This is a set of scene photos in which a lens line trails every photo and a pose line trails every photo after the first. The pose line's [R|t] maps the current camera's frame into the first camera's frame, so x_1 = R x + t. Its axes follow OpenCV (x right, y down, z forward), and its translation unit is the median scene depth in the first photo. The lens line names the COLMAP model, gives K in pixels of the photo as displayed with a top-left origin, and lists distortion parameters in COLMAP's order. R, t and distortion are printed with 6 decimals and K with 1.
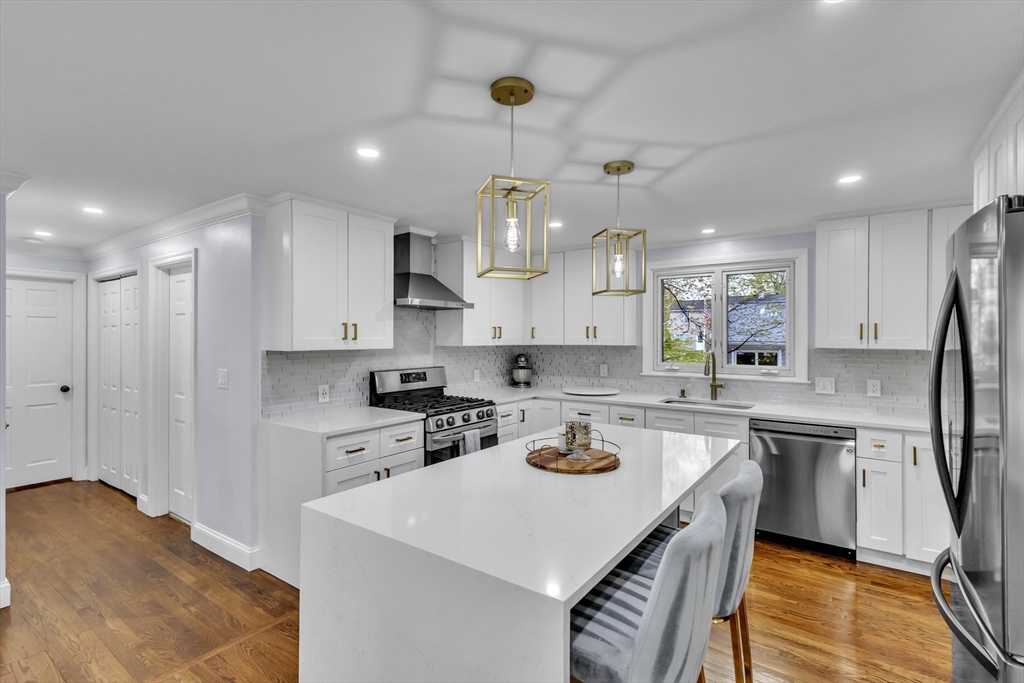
lens RADIAL K [[476.0, 0, 513.6], [0, 476.0, 336.1], [0, 0, 1]] dist [0.006981, -0.000397]
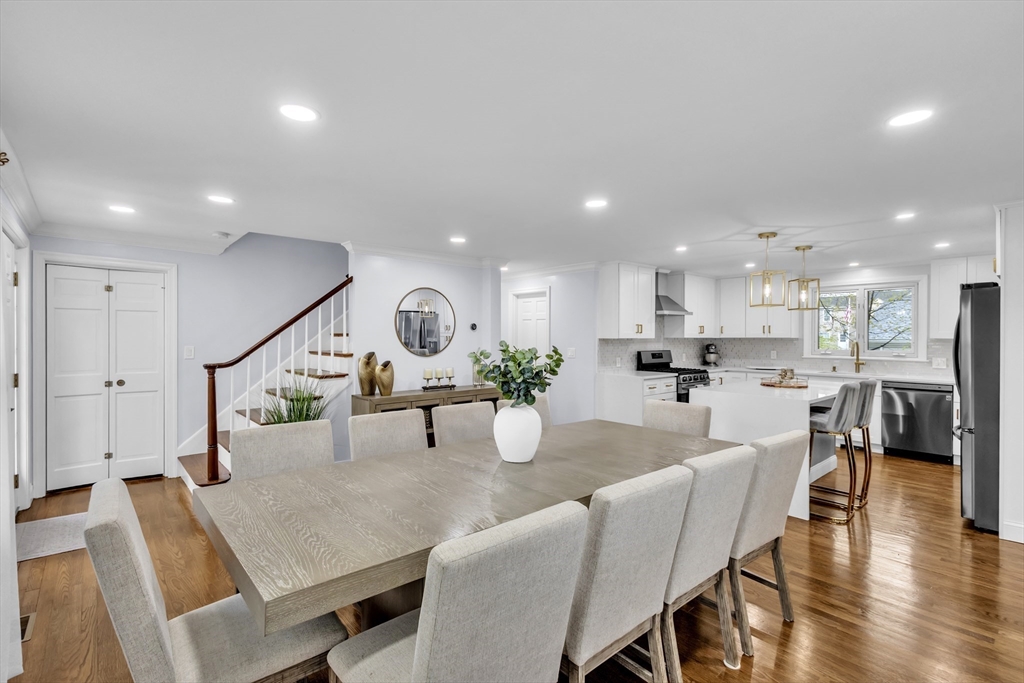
lens RADIAL K [[469.1, 0, 512.0], [0, 469.1, 341.5], [0, 0, 1]] dist [0.002118, -0.000189]
pose [[0.971226, 0.003305, -0.238136, -0.320271], [-0.000158, 0.999912, 0.013232, 0.013191], [0.238159, -0.012814, 0.971142, -0.782071]]
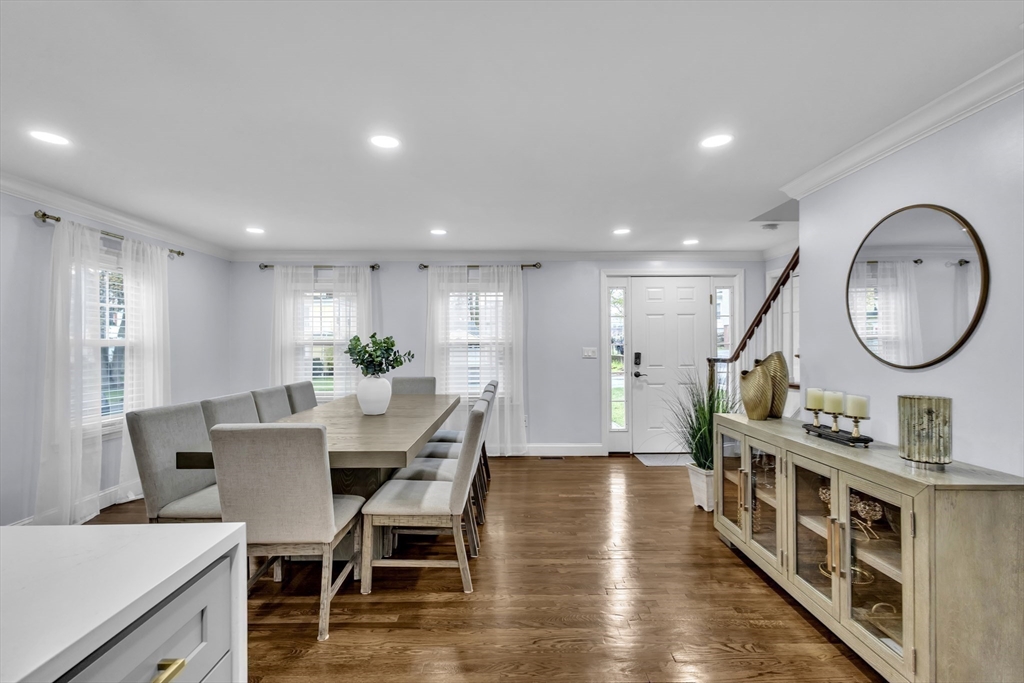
lens RADIAL K [[473.7, 0, 509.9], [0, 473.7, 345.6], [0, 0, 1]] dist [0.001917, -0.000138]
pose [[-0.811517, 0.000213, -0.584328, -0.143796], [0.003006, 0.999988, -0.003812, 0.048414], [0.584321, -0.004850, -0.811508, 0.678546]]
